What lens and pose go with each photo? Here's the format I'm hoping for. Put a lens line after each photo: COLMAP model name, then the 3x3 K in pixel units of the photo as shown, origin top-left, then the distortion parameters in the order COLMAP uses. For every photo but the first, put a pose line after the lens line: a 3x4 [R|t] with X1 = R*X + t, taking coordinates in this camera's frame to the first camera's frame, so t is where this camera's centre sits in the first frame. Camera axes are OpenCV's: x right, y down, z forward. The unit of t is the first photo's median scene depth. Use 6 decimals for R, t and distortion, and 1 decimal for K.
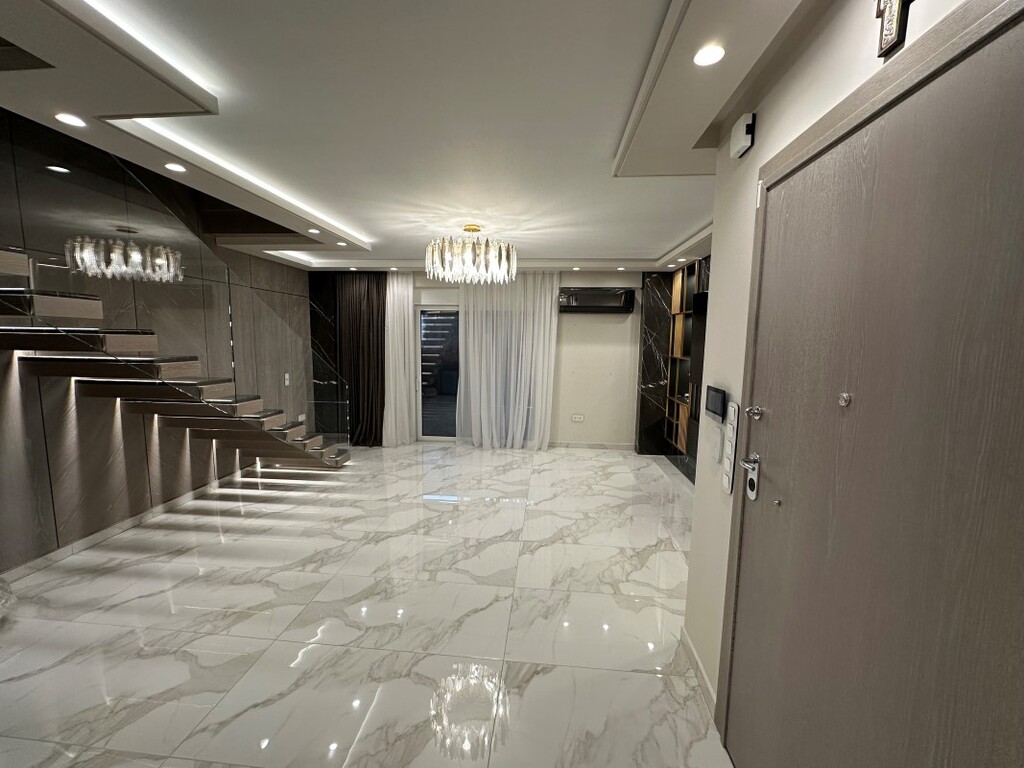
lens RADIAL K [[410.0, 0, 511.9], [0, 410.0, 383.9], [0, 0, 1]] dist [-0.000268, 0.000124]
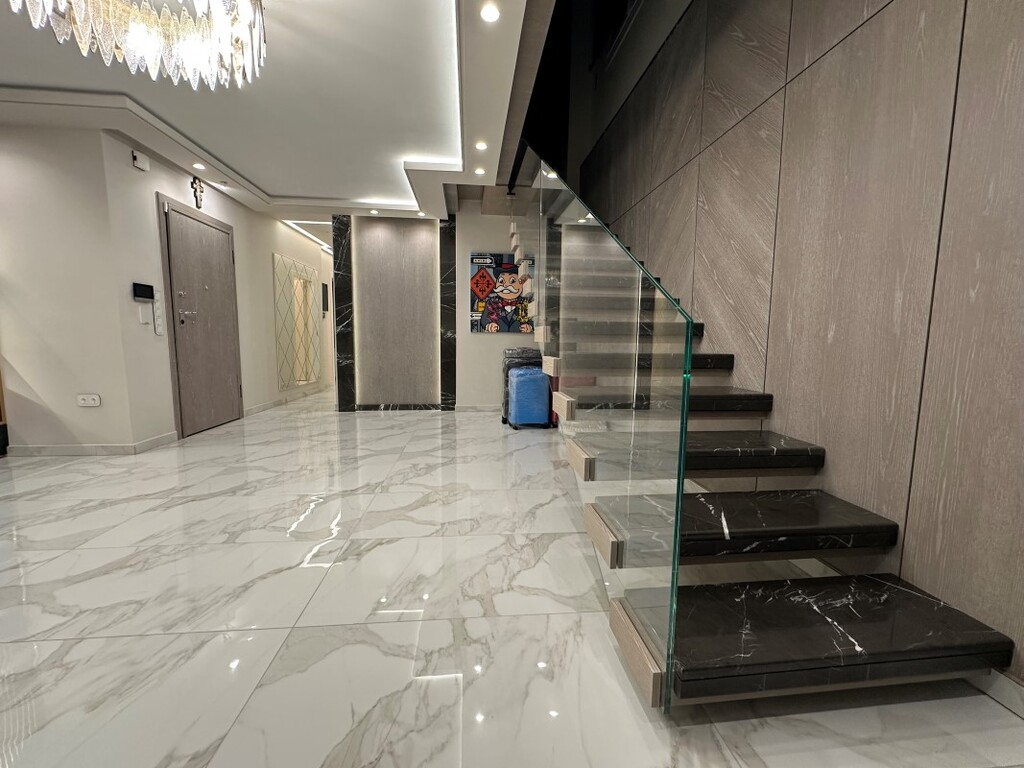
lens RADIAL K [[410.0, 0, 511.1], [0, 410.0, 383.4], [0, 0, 1]] dist [-0.000268, 0.000124]
pose [[-0.982538, -0.005464, -0.185981, -0.430435], [-0.045675, 0.976066, 0.212626, -0.011731], [0.180368, 0.217408, -0.959271, 1.699850]]
